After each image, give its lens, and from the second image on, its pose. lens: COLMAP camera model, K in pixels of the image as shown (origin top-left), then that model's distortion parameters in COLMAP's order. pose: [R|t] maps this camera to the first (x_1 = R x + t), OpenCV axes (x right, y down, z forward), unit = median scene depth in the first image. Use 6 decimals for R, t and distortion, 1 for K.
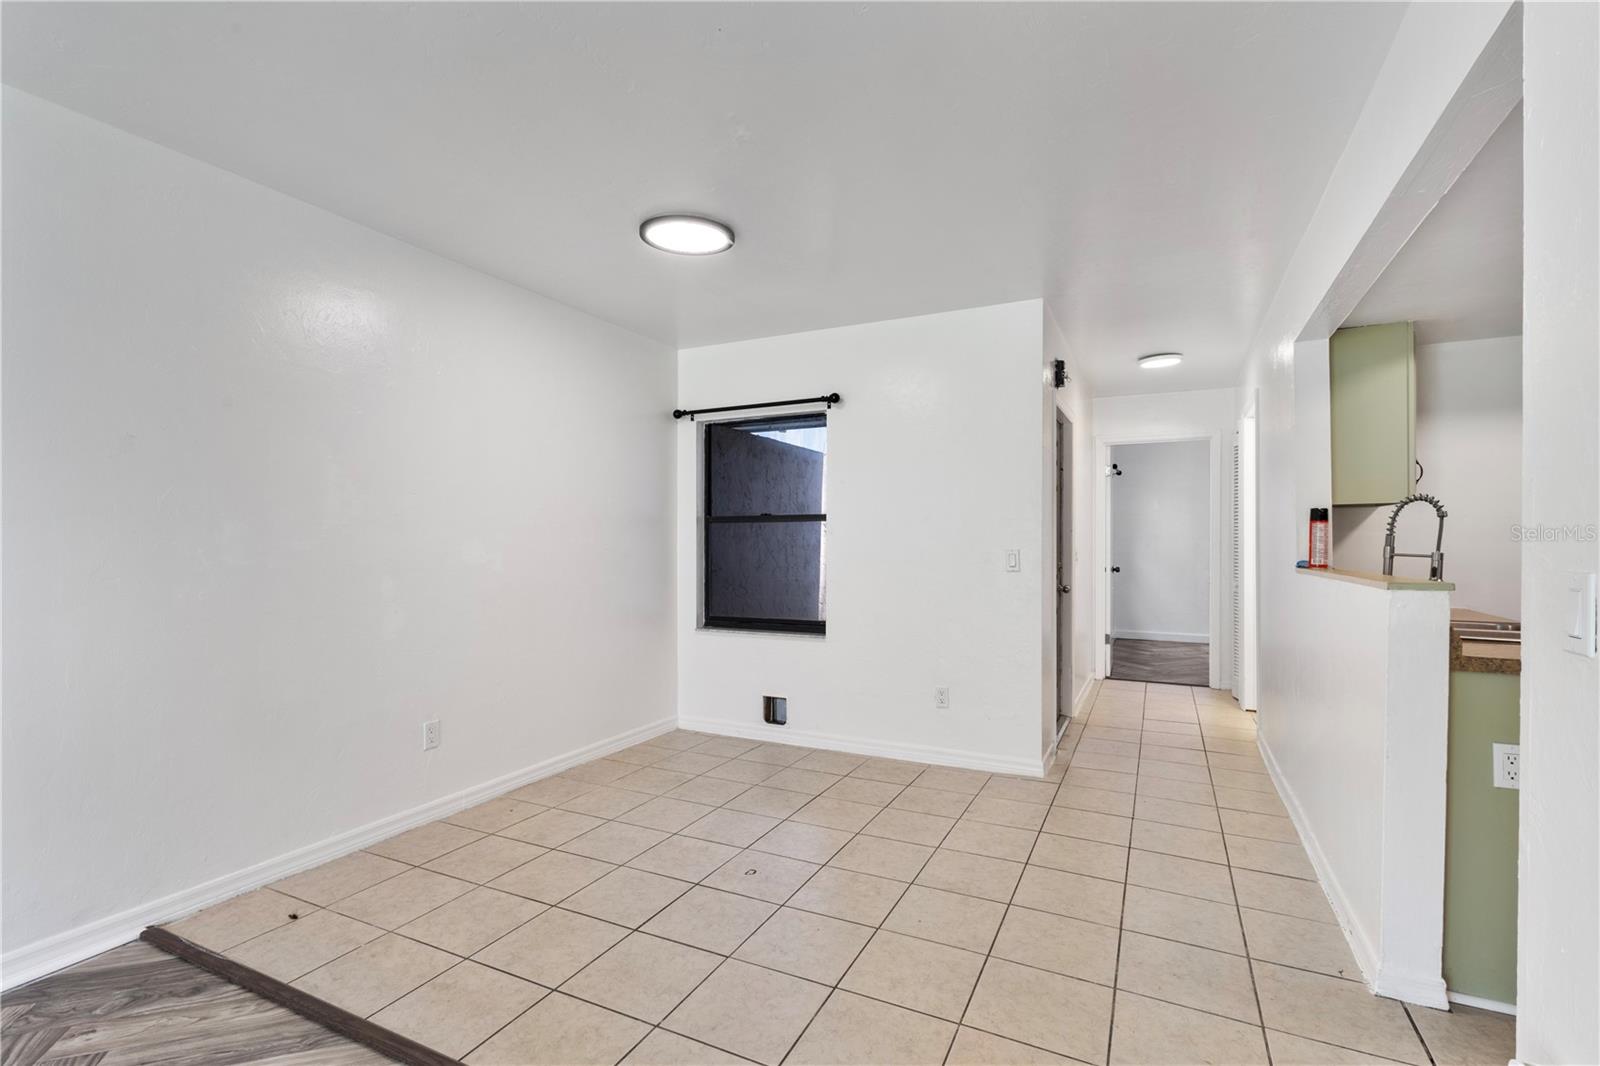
lens RADIAL K [[729.2, 0, 800.0], [0, 729.2, 533.0], [0, 0, 1]] dist [0.007152, -0.000086]
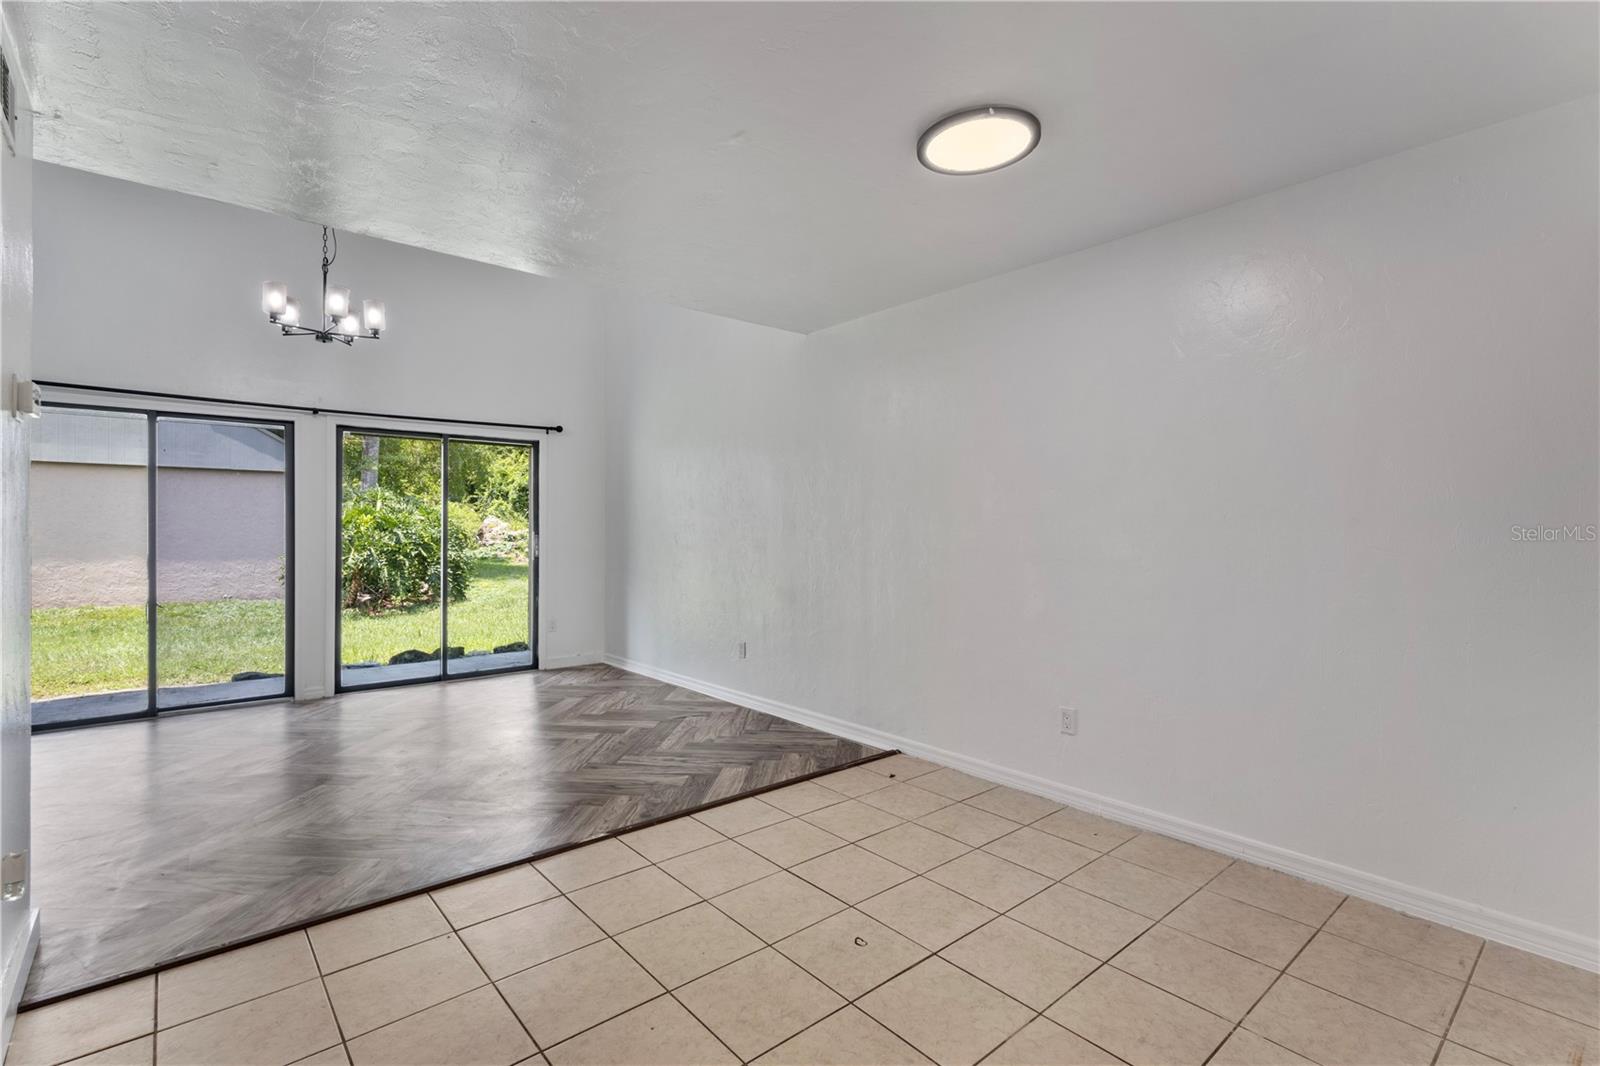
lens RADIAL K [[732.8, 0, 805.1], [0, 732.8, 531.1], [0, 0, 1]] dist [0.003295, 0.000136]
pose [[-0.383898, 0.002992, -0.923371, 0.621187], [0.007364, 0.999973, 0.000179, 0.003495], [0.923346, -0.006731, -0.383909, 1.099586]]
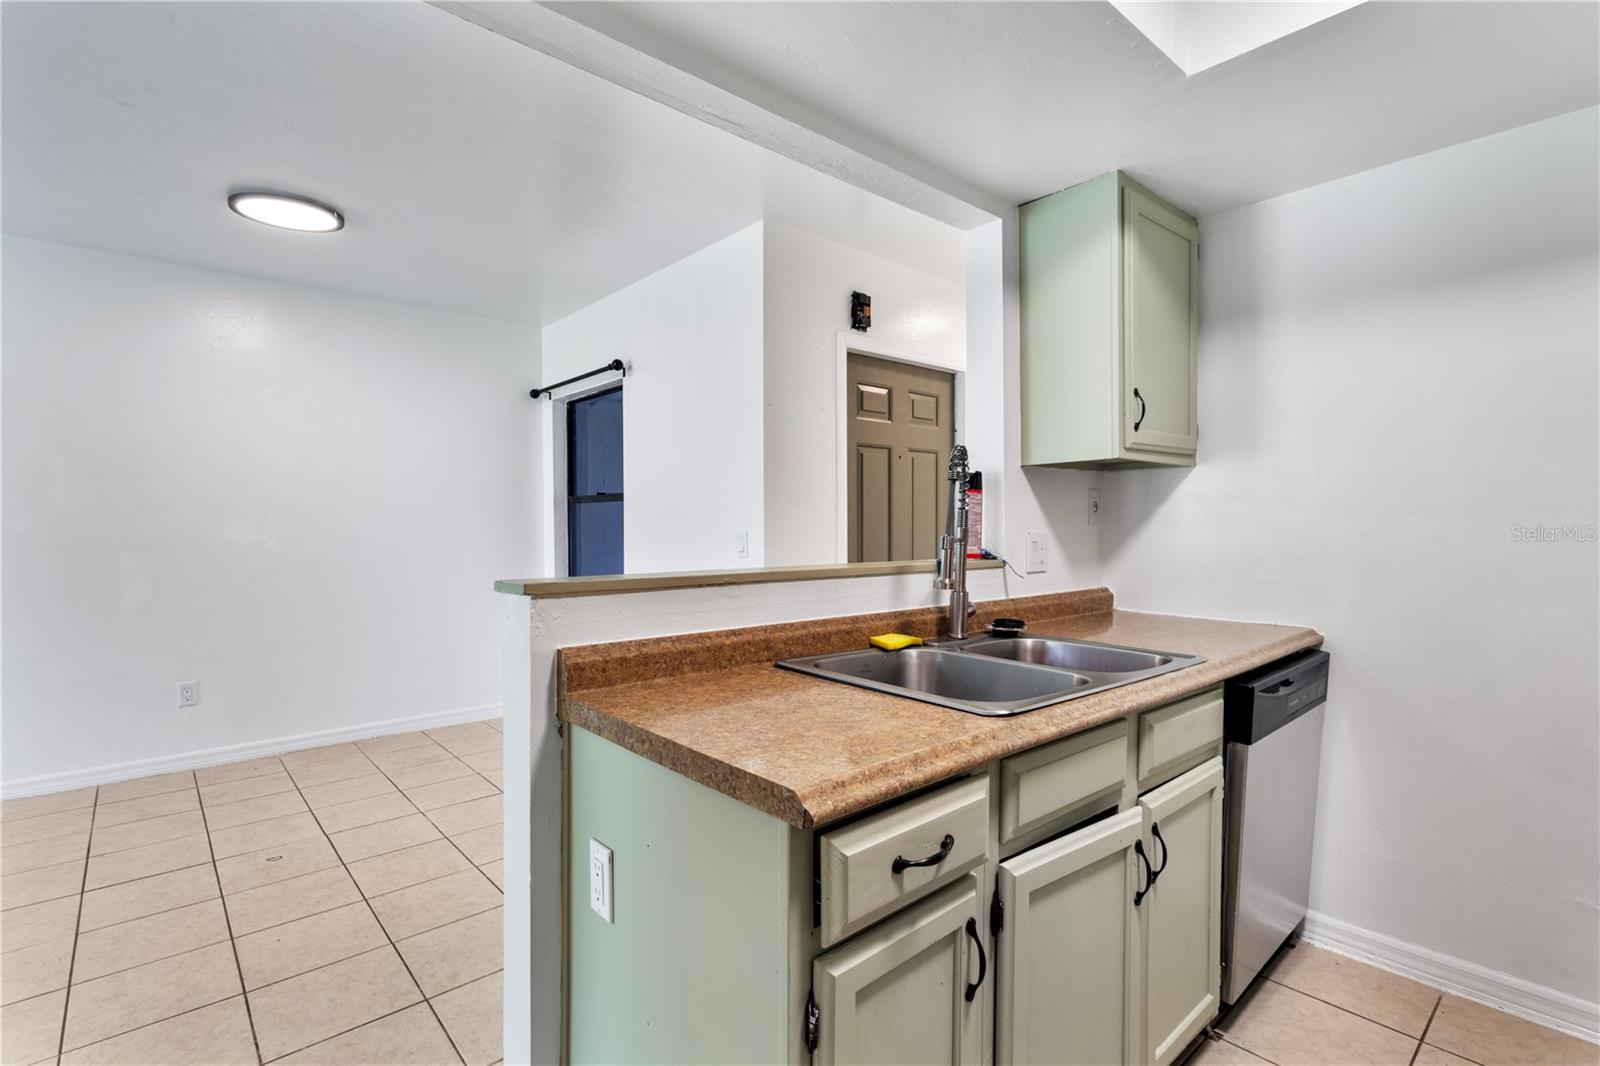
lens RADIAL K [[747.8, 0, 800.0], [0, 747.8, 533.0], [0, 0, 1]] dist [0.006989, -0.000283]
pose [[0.926658, 0.001991, -0.375901, 0.845916], [0.008434, 0.999624, 0.026087, 0.003970], [0.375811, -0.027344, 0.926293, 0.294975]]
